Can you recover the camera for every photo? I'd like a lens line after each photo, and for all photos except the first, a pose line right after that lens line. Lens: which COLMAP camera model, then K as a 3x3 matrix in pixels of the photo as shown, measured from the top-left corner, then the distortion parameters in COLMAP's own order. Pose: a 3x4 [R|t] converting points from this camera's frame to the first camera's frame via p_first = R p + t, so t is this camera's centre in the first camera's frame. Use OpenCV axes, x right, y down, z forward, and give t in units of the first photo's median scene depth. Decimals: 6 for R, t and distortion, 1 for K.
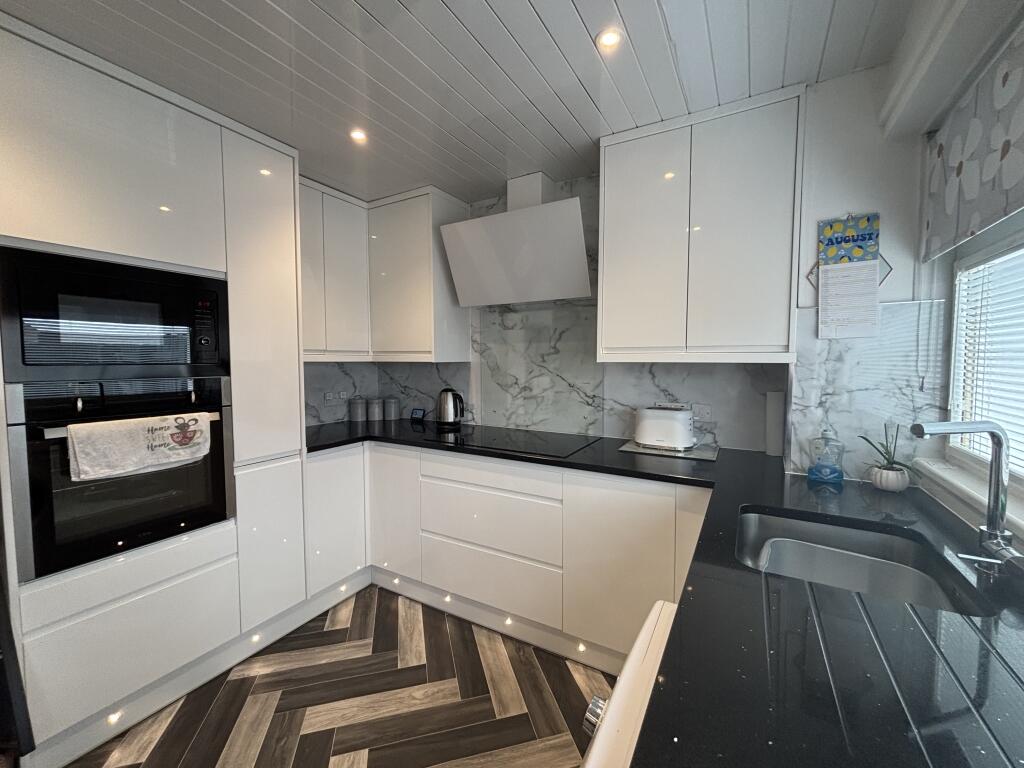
lens RADIAL K [[413.6, 0, 512.0], [0, 413.6, 384.0], [0, 0, 1]] dist [0.000407, 0.000669]
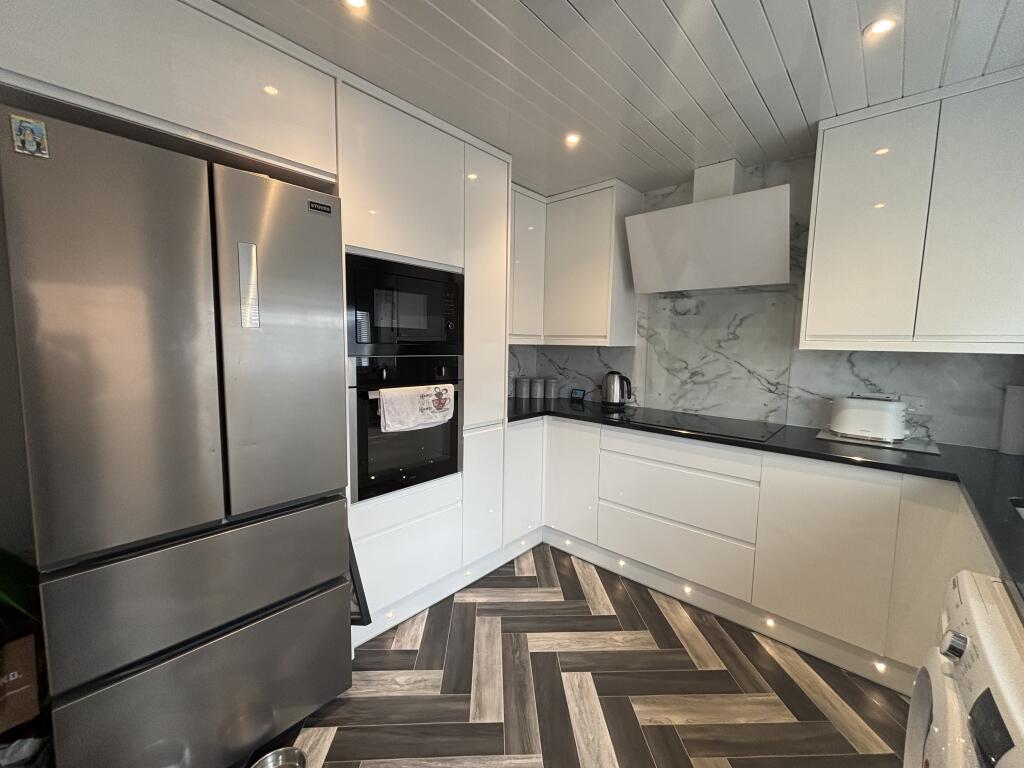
lens RADIAL K [[413.6, 0, 512.0], [0, 413.6, 384.0], [0, 0, 1]] dist [0.000407, 0.000669]
pose [[0.977624, 0.038316, -0.206842, -0.246856], [-0.030273, 0.998662, 0.041915, 0.009513], [0.208172, -0.034715, 0.977476, -0.122279]]
